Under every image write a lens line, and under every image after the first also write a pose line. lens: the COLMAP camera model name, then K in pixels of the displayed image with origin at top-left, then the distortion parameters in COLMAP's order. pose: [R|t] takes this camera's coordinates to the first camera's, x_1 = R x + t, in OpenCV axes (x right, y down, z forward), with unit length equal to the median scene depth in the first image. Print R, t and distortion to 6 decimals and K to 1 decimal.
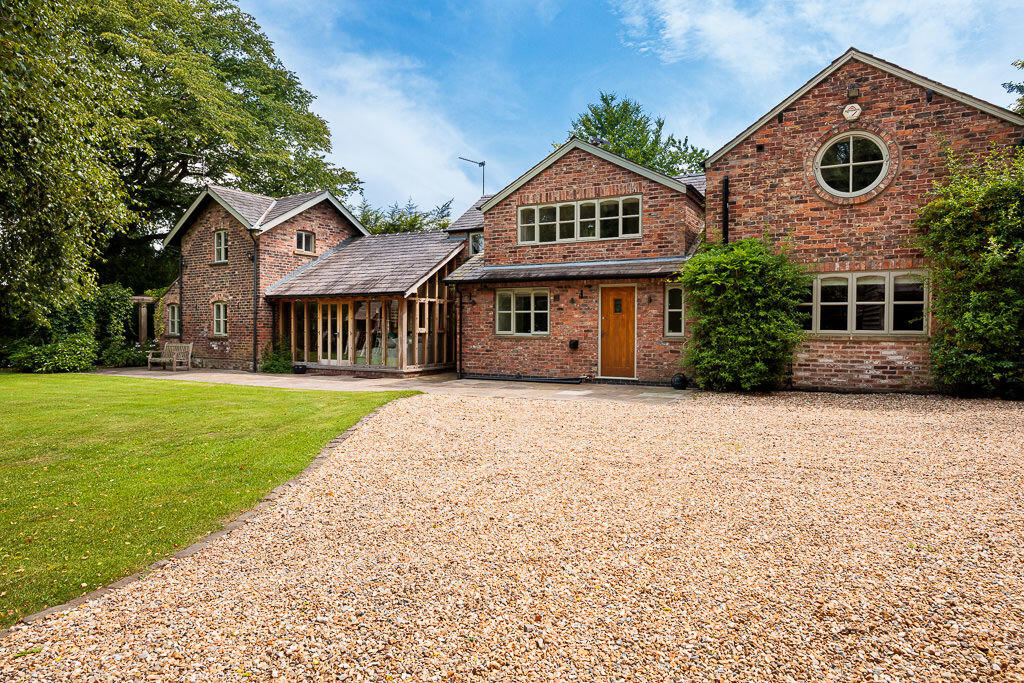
lens RADIAL K [[618.6, 0, 511.9], [0, 618.6, 334.1], [0, 0, 1]] dist [0.000780, 0.000371]
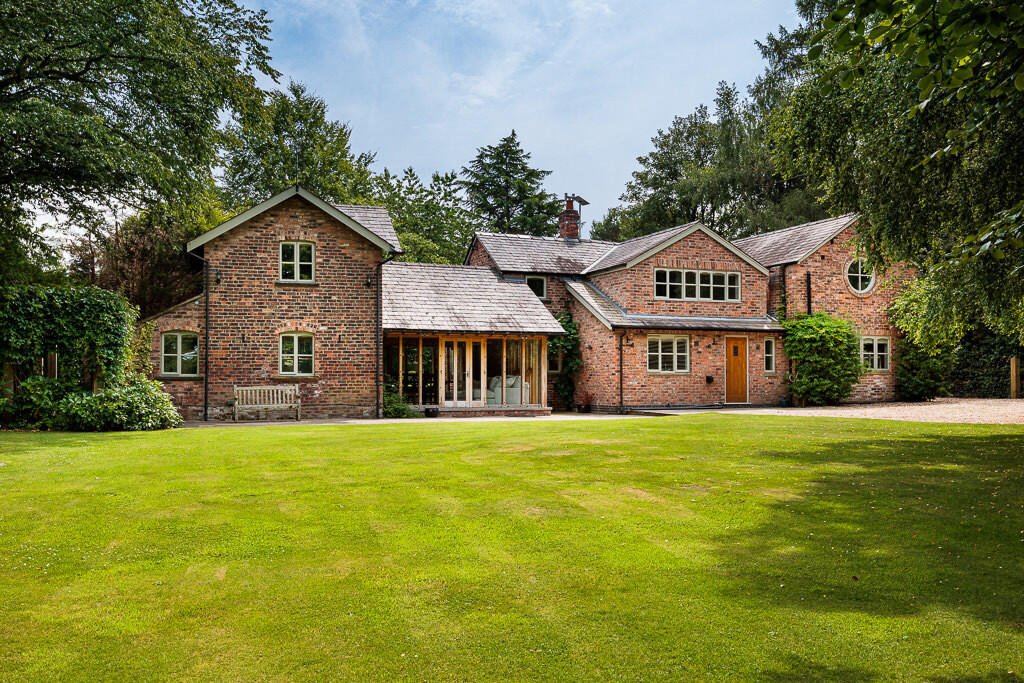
lens RADIAL K [[939.3, 0, 512.7], [0, 939.3, 345.3], [0, 0, 1]] dist [0.011698, 0.000518]
pose [[0.633957, 0.027071, 0.772895, -1.681486], [0.012376, 0.998904, -0.045138, 0.028524], [-0.773269, 0.038180, 0.632927, 0.054452]]
